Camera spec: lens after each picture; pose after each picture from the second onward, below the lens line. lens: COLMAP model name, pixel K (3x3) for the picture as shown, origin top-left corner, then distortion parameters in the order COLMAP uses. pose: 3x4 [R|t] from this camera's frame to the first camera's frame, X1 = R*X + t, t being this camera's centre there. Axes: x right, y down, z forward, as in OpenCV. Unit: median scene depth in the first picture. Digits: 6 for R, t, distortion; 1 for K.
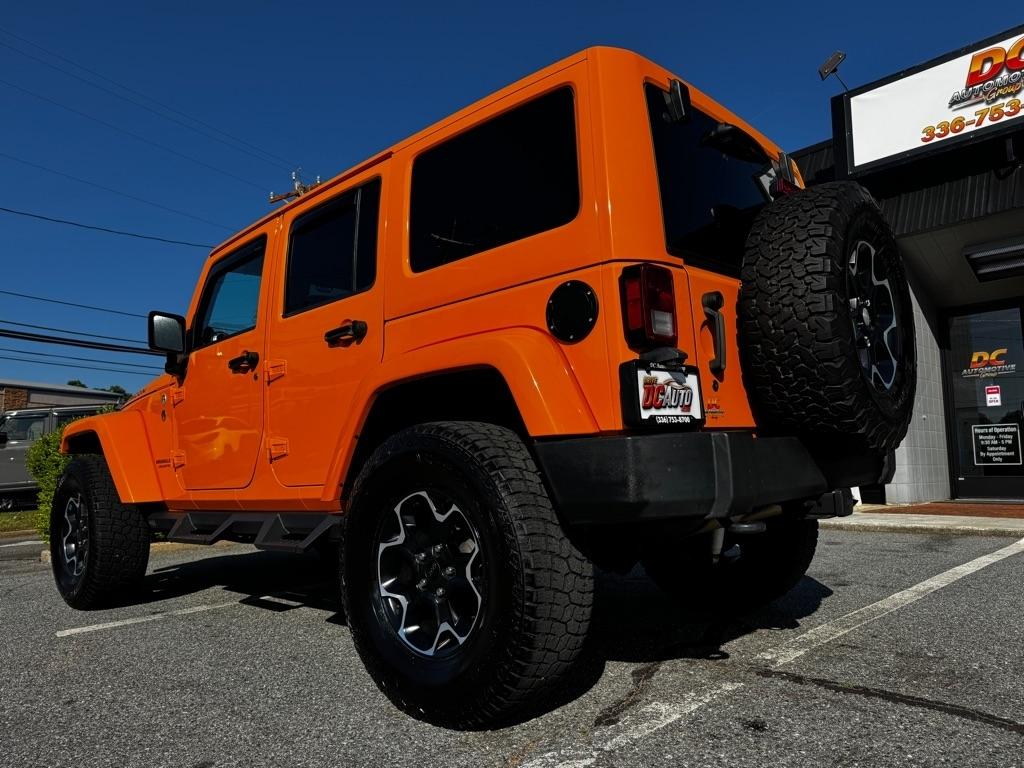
lens RADIAL K [[728.2, 0, 513.3], [0, 728.2, 377.7], [0, 0, 1]] dist [0.005332, -0.006482]
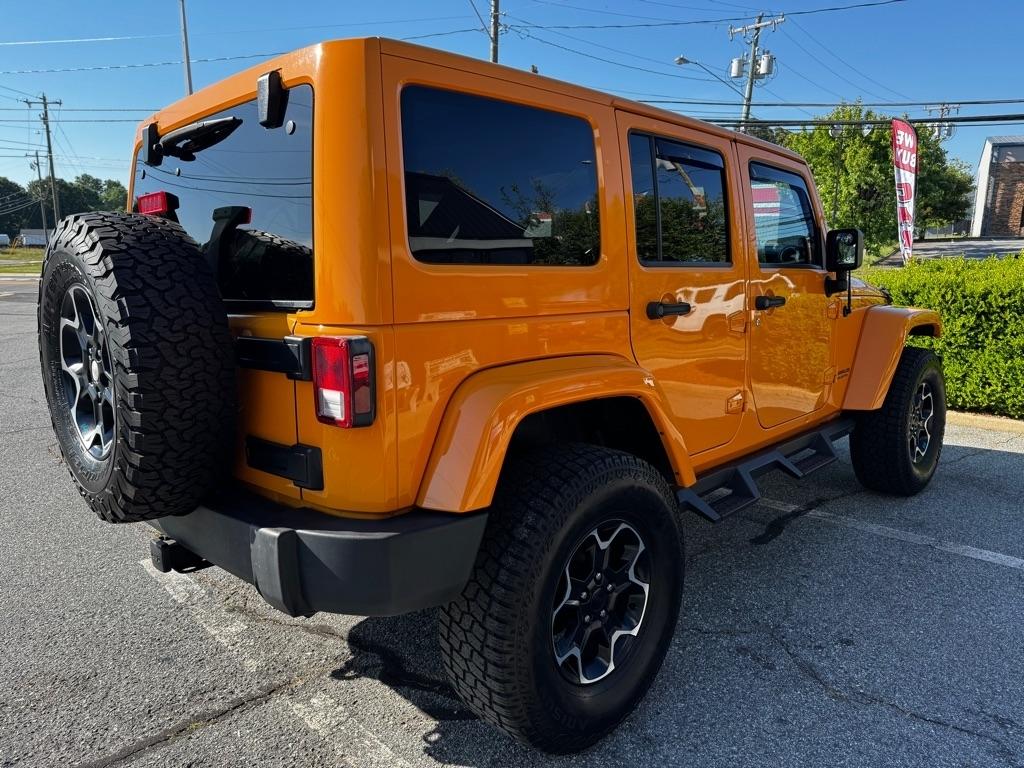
lens RADIAL K [[717.9, 0, 513.5], [0, 717.9, 385.9], [0, 0, 1]] dist [0.005574, -0.002700]
pose [[-0.034998, 0.203380, -0.978474, 1.131548], [0.132251, 0.971406, 0.197180, -0.145366], [0.990598, -0.122503, -0.060895, 1.333817]]
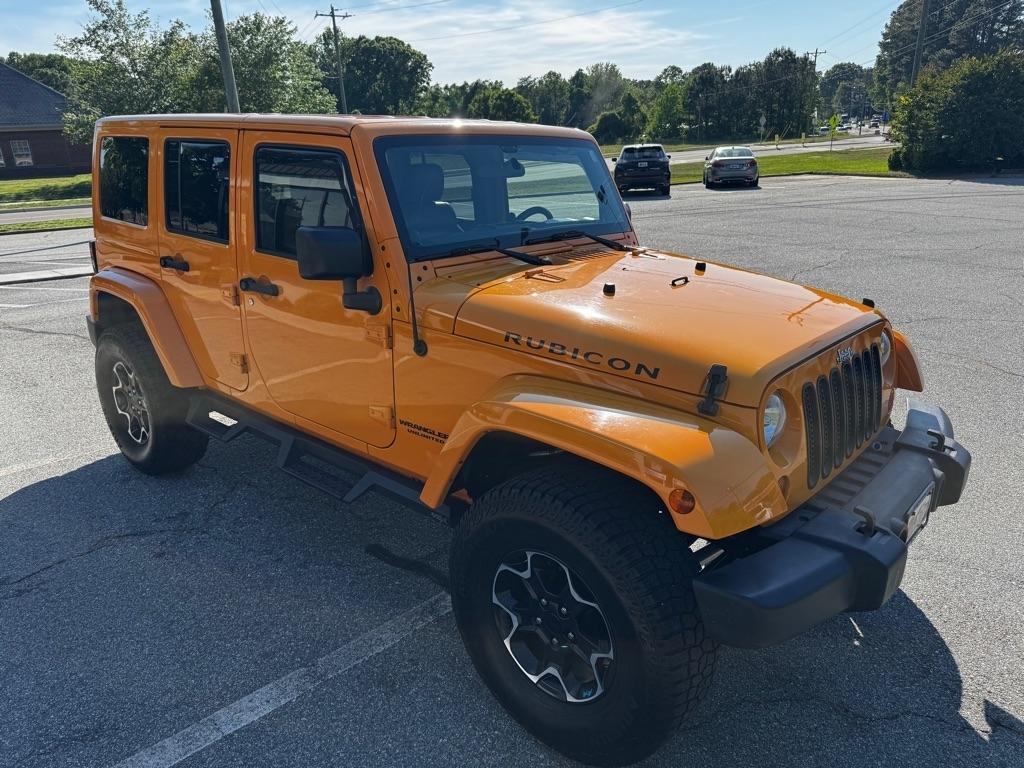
lens RADIAL K [[717.8, 0, 513.1], [0, 717.8, 380.2], [0, 0, 1]] dist [0.042972, -0.051502]
pose [[-0.999141, 0.041420, -0.000958, -0.412592], [0.040327, 0.977565, 0.206738, -0.076470], [0.009499, 0.206522, -0.978396, 2.861407]]
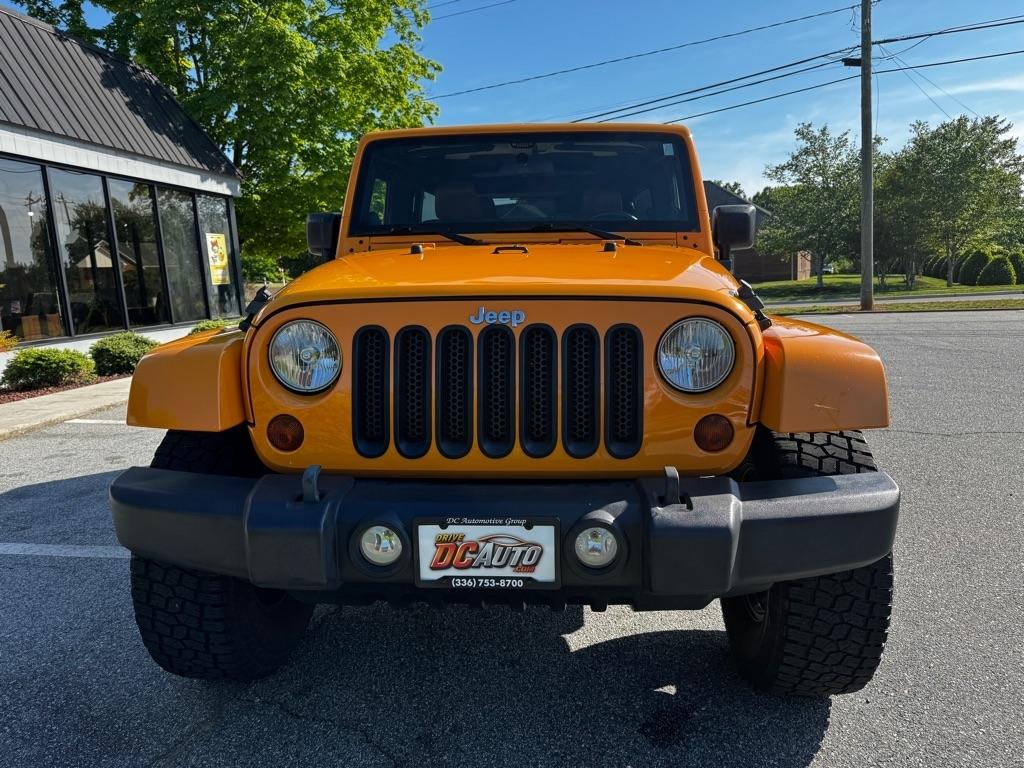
lens RADIAL K [[728.2, 0, 513.3], [0, 728.2, 377.7], [0, 0, 1]] dist [0.005332, -0.006482]
pose [[-0.629991, -0.065366, 0.773847, -1.364632], [-0.040707, 0.997861, 0.051148, 0.115059], [-0.775535, 0.000722, -0.631304, 2.397891]]
